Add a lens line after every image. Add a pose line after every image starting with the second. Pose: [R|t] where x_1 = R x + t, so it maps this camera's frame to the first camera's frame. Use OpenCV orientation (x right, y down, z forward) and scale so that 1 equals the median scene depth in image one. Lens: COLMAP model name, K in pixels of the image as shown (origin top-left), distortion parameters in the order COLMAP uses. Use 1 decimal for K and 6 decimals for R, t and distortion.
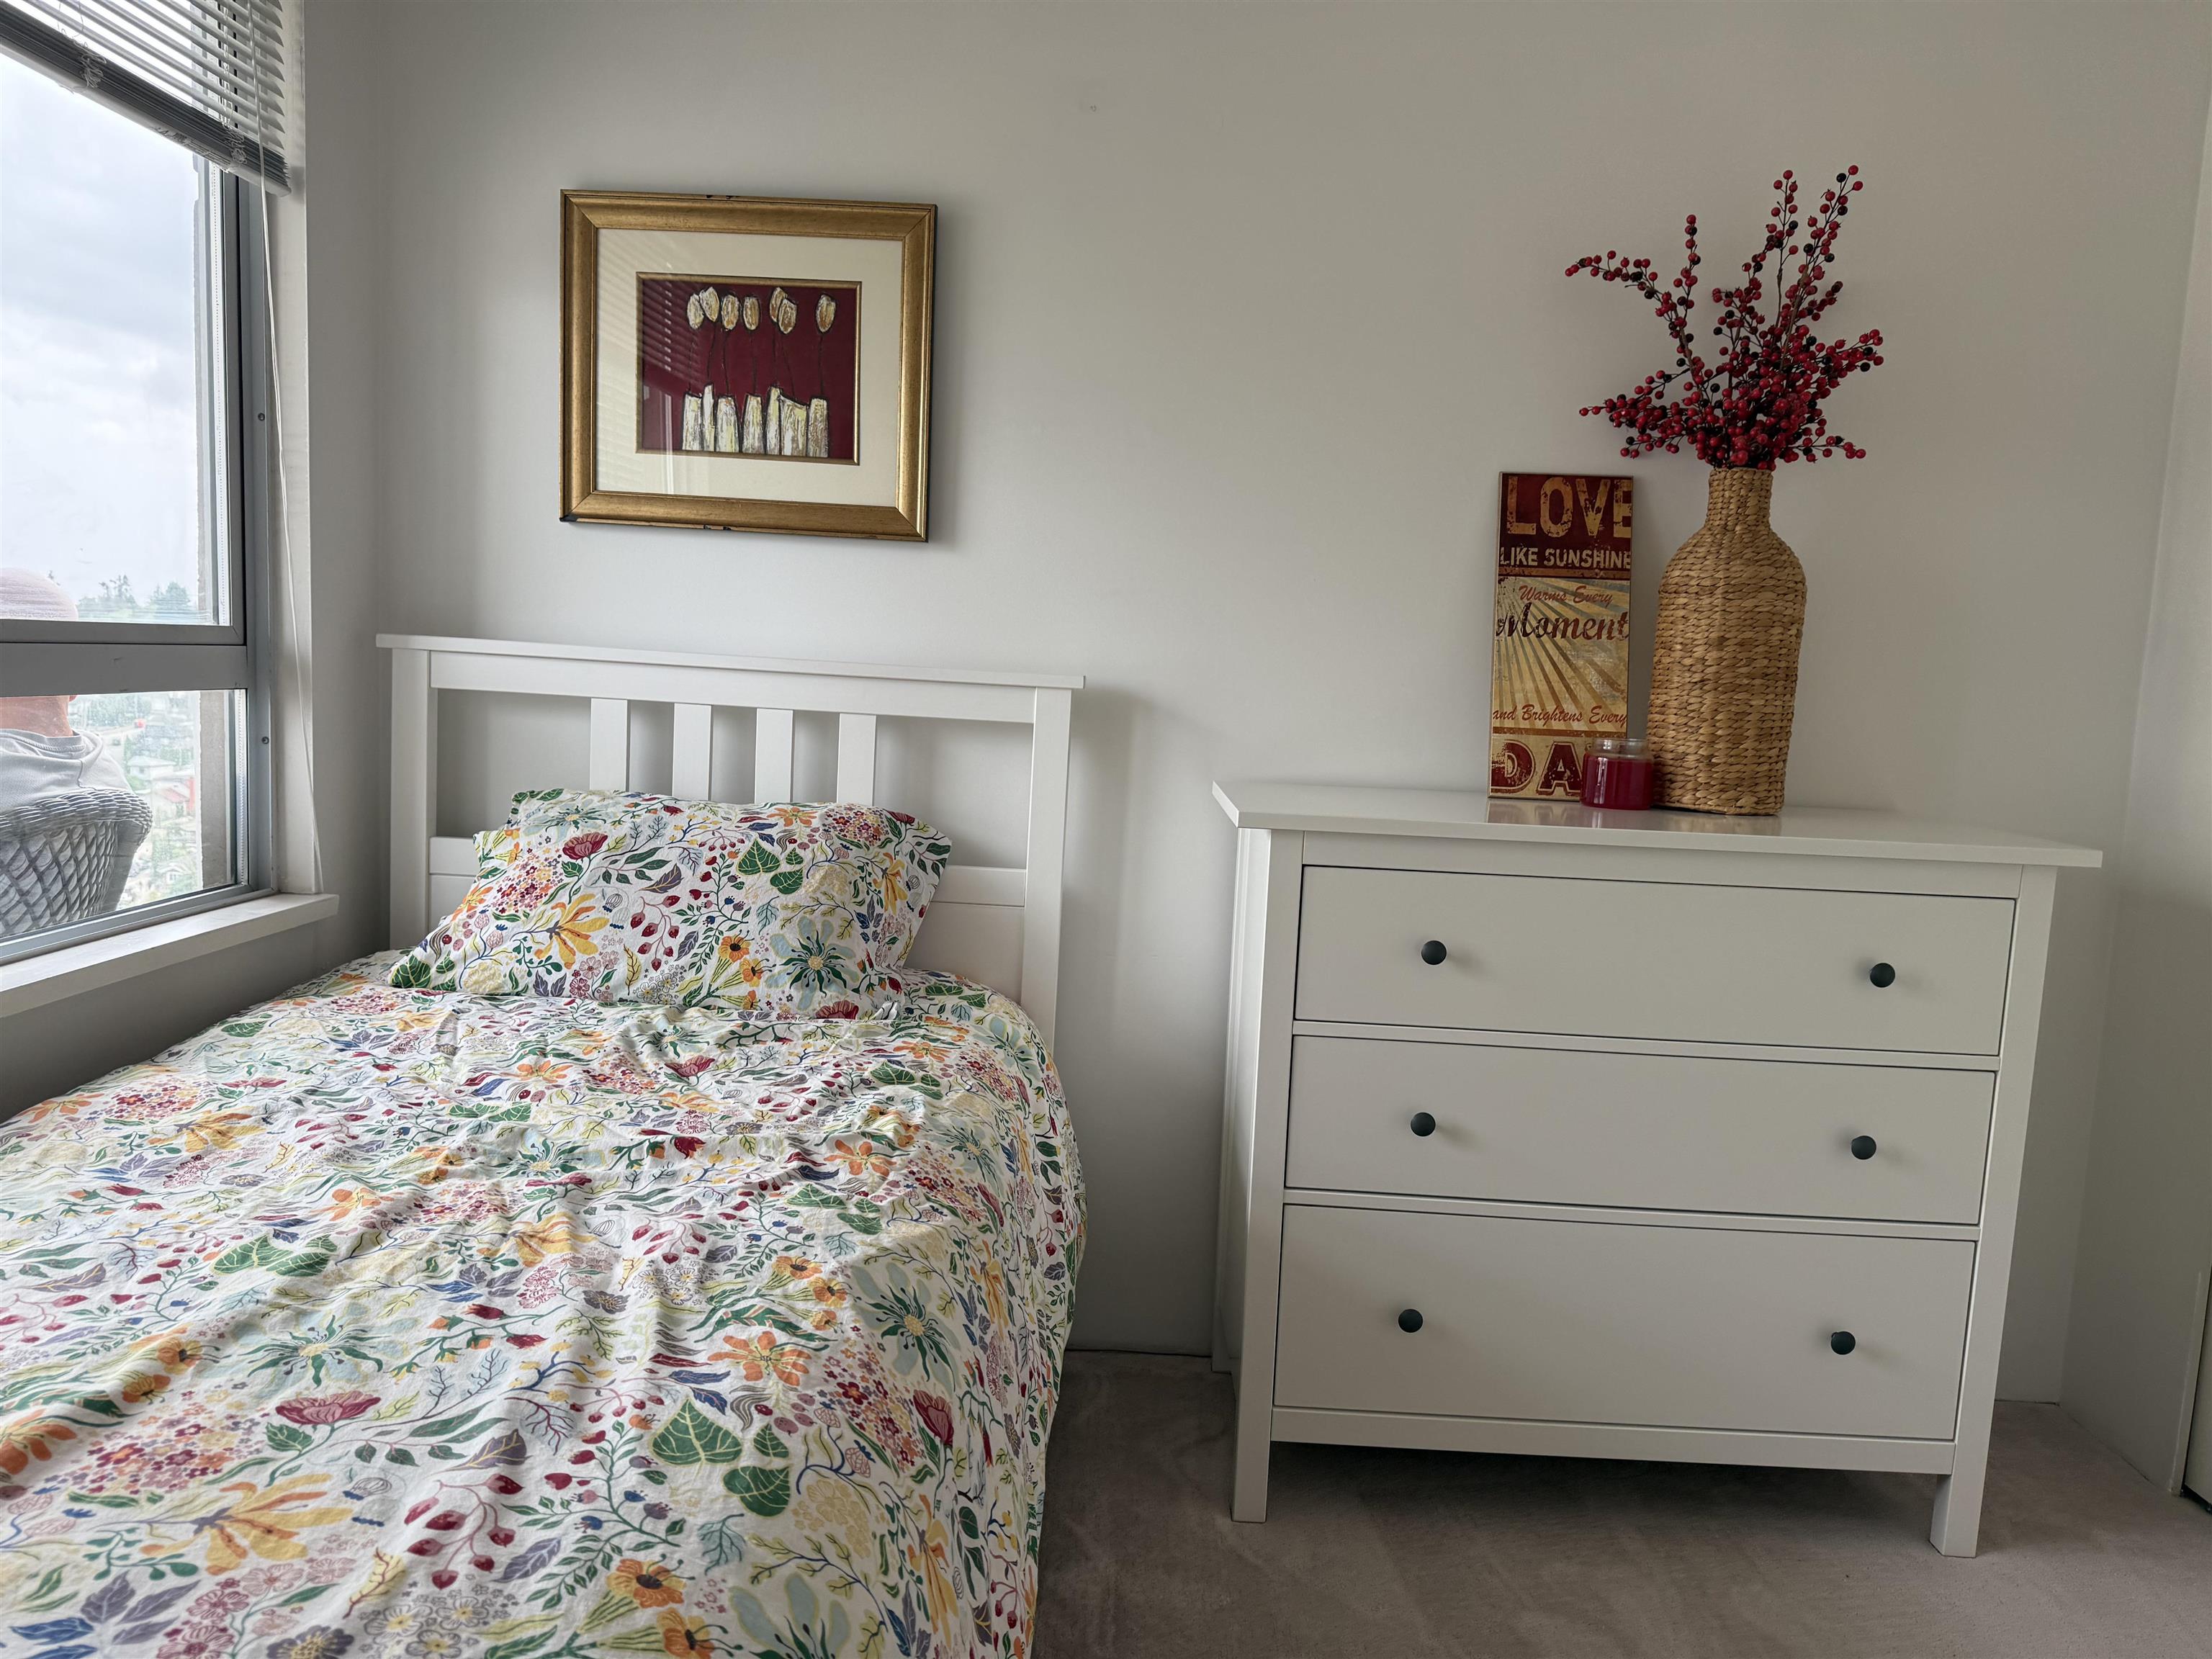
lens RADIAL K [[1575.3, 0, 1114.4], [0, 1575.3, 834.0], [0, 0, 1]] dist [0.056445, -0.052453]
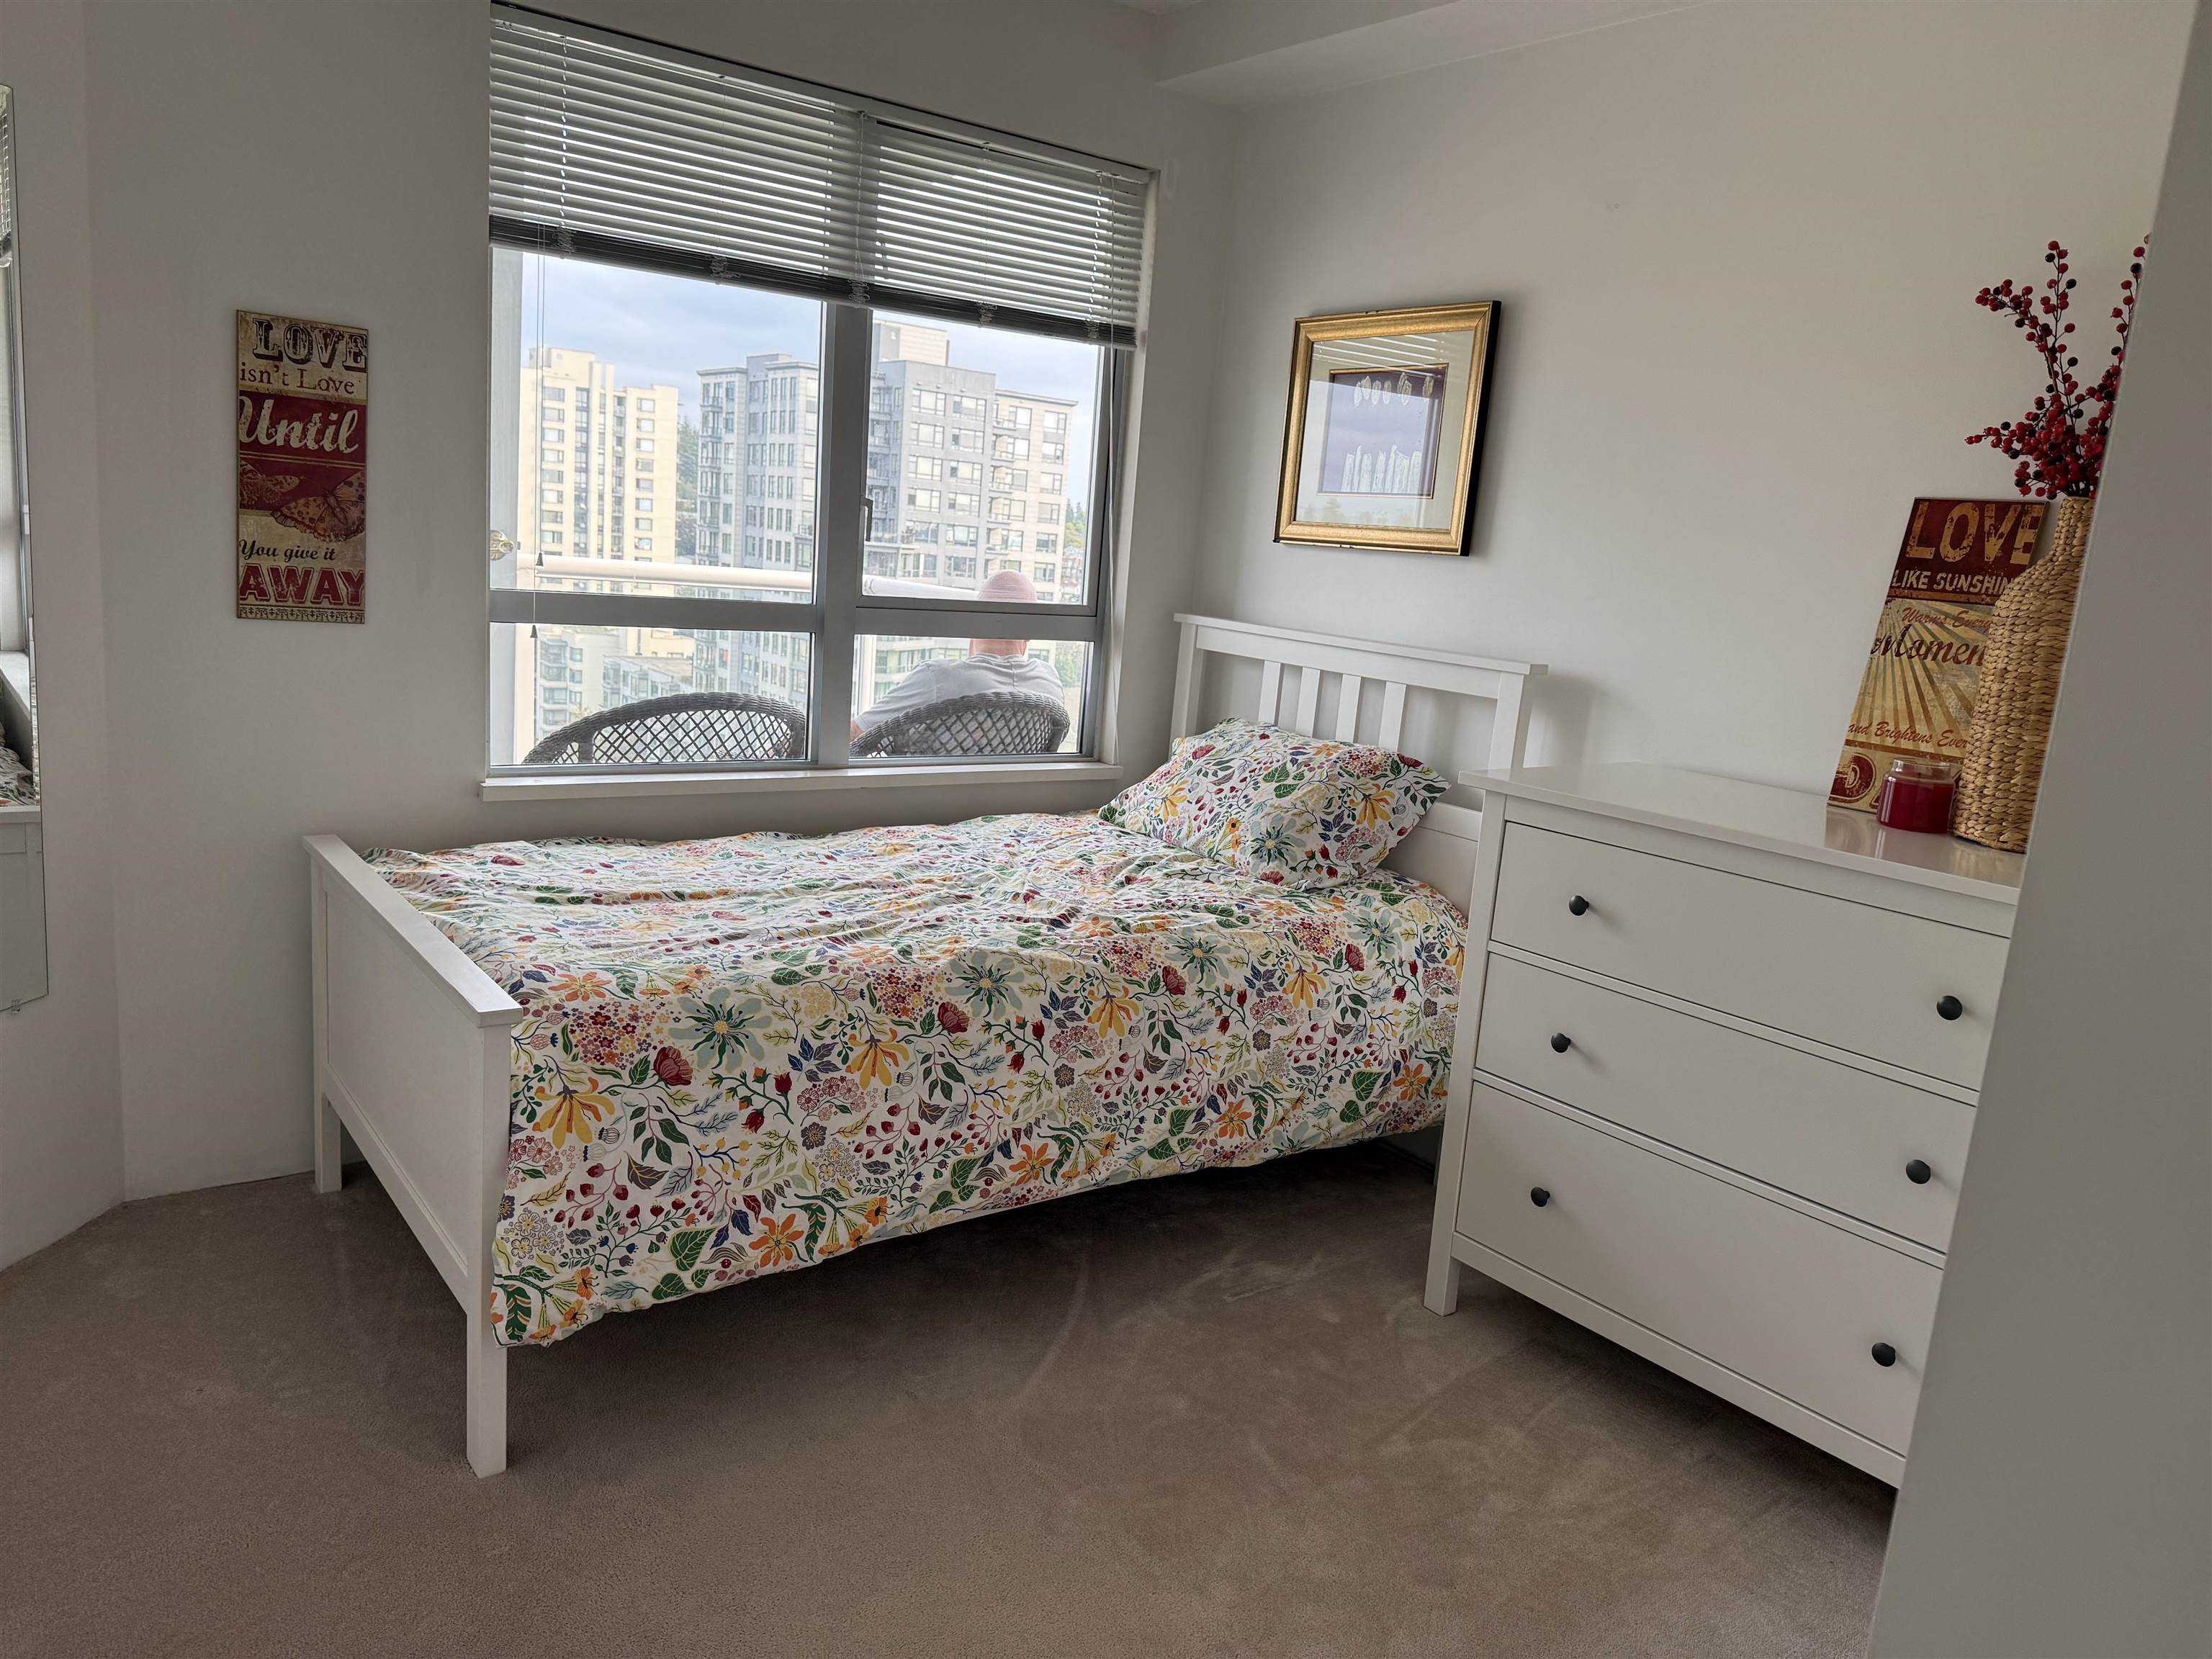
lens RADIAL K [[1575.3, 0, 1098.0], [0, 1575.3, 831.5], [0, 0, 1]] dist [0.056445, -0.052453]
pose [[0.624559, 0.148704, -0.766689, 0.754955], [-0.139960, 0.987124, 0.077445, -0.019528], [0.768334, 0.058936, 0.637330, -0.062140]]
